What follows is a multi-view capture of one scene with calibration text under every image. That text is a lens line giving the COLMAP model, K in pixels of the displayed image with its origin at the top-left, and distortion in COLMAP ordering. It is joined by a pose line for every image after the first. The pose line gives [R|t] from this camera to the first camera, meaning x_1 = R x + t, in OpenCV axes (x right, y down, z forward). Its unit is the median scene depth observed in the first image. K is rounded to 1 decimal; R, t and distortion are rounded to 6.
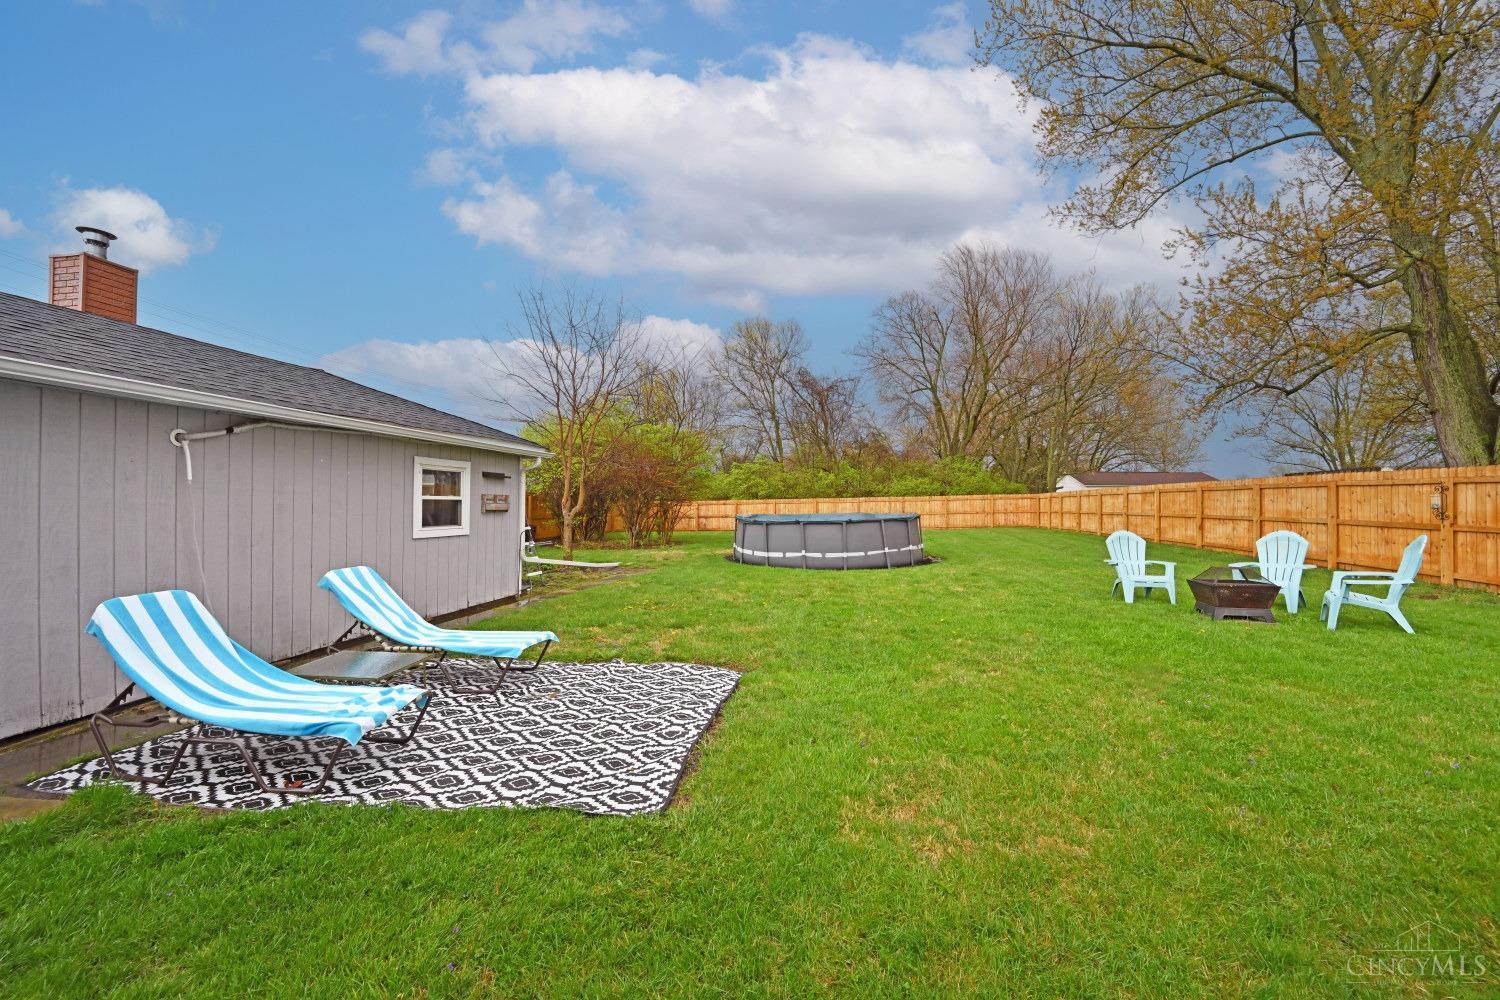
lens RADIAL K [[587.7, 0, 755.5], [0, 587.7, 503.6], [0, 0, 1]] dist [0.002873, 0.000234]
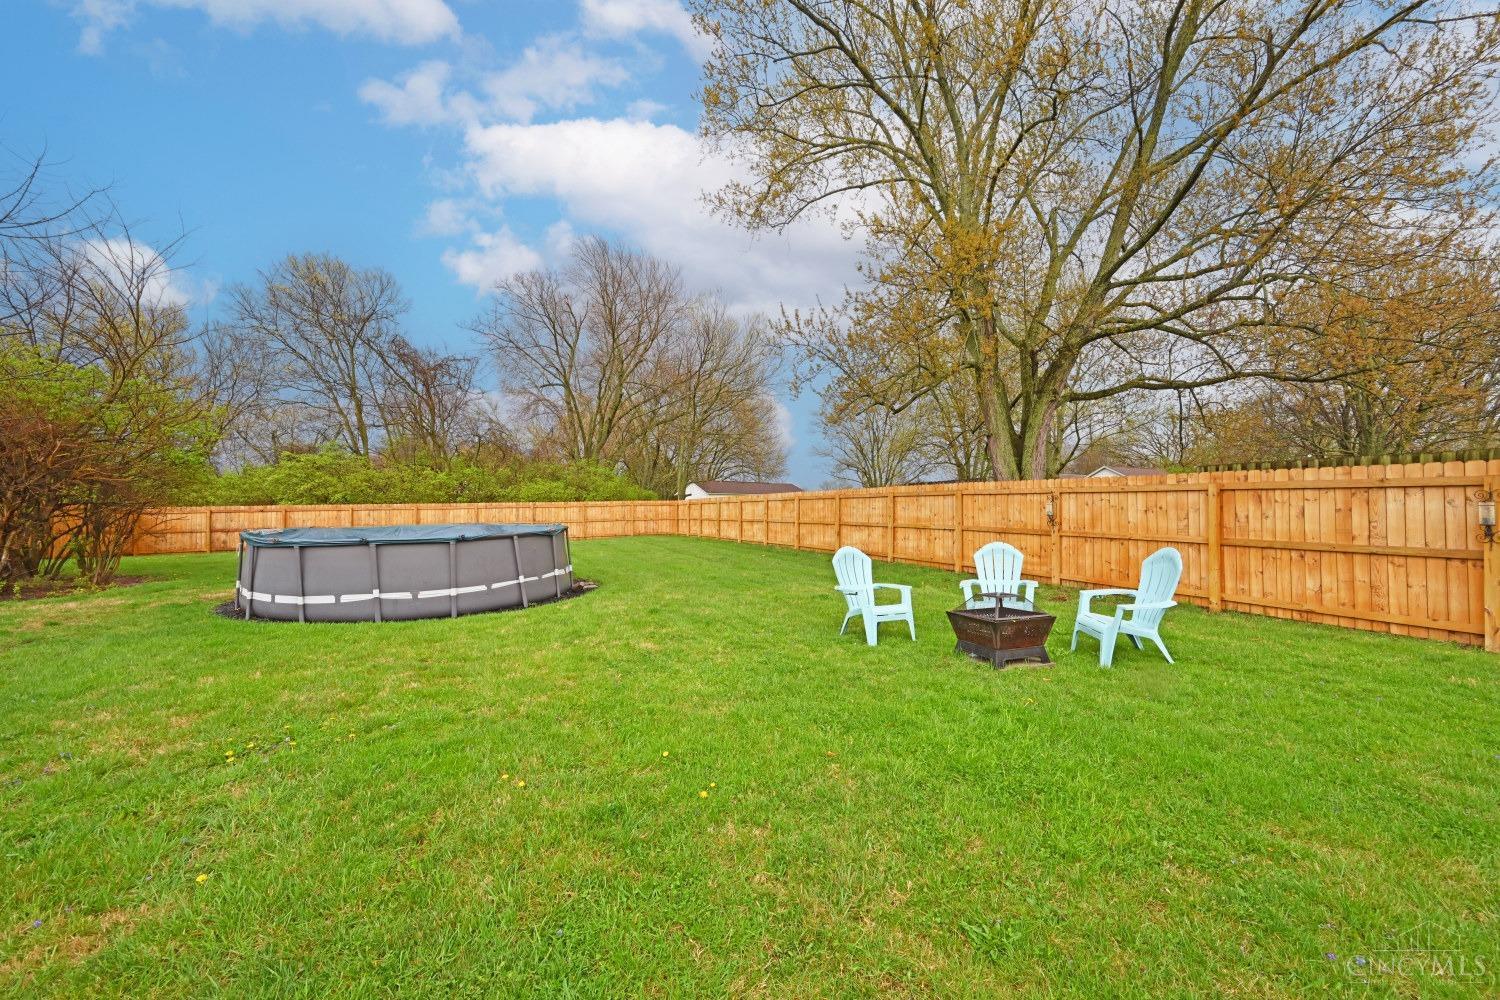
lens RADIAL K [[587.7, 0, 755.5], [0, 587.7, 503.6], [0, 0, 1]] dist [0.002873, 0.000234]
pose [[0.815642, 0.006617, 0.578519, 0.021090], [-0.000327, 0.999940, -0.010975, -0.000582], [-0.578557, 0.008762, 0.815595, 0.122427]]
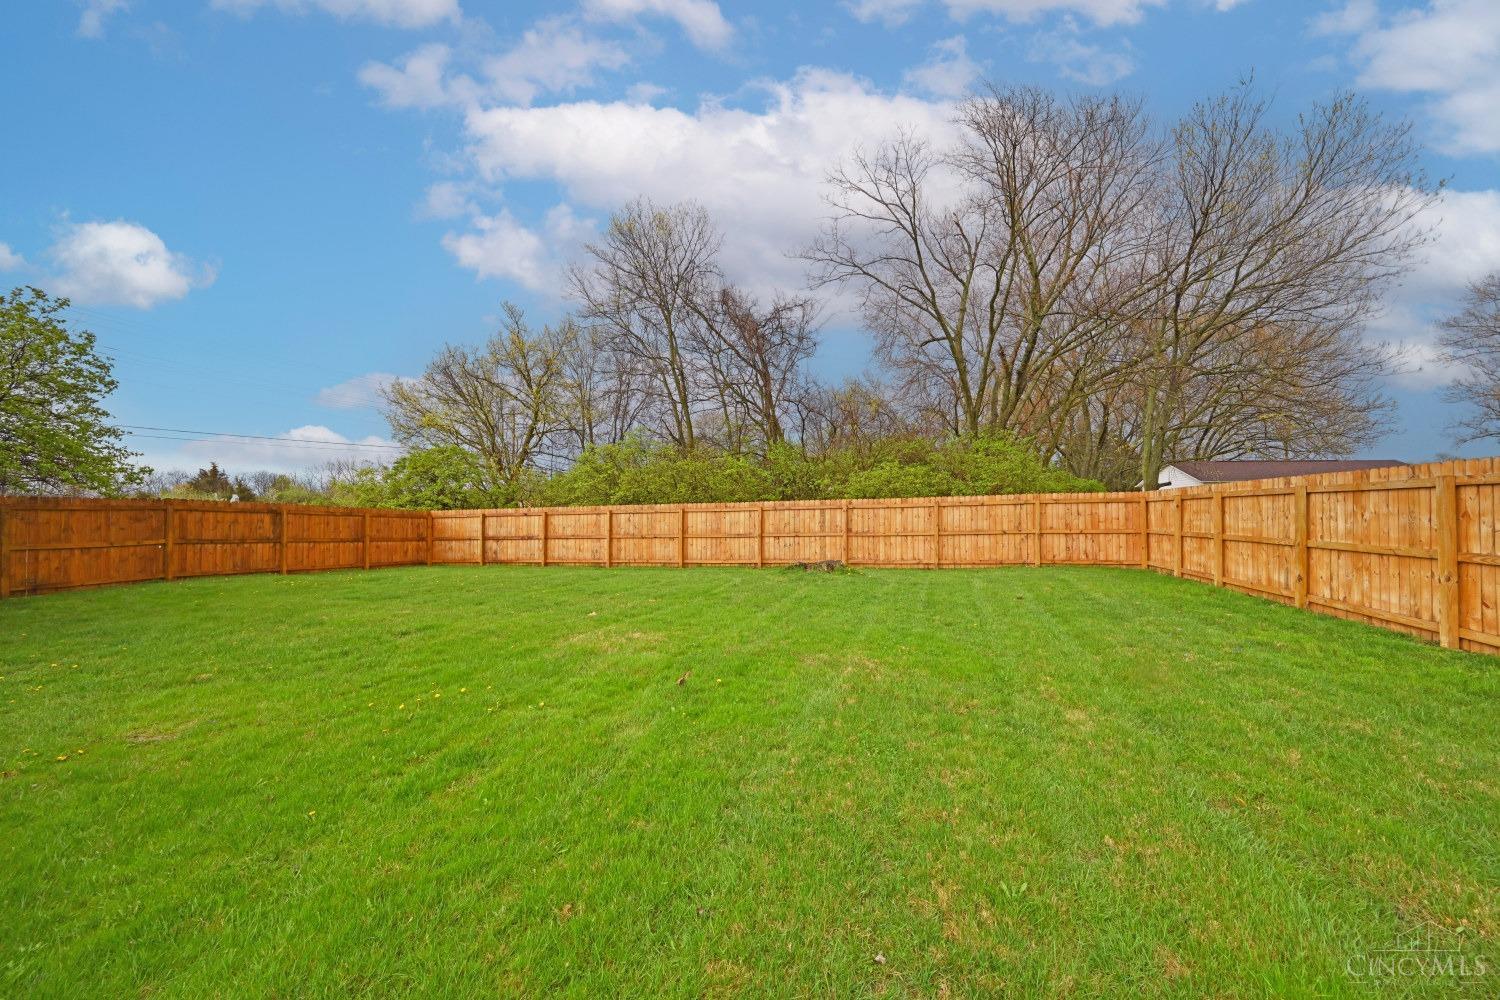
lens RADIAL K [[587.7, 0, 755.5], [0, 587.7, 503.6], [0, 0, 1]] dist [0.002873, 0.000234]
pose [[0.995719, -0.004197, -0.092333, 0.221641], [0.003443, 0.999959, -0.008327, -0.004482], [0.092364, 0.007974, 0.995693, 0.512927]]
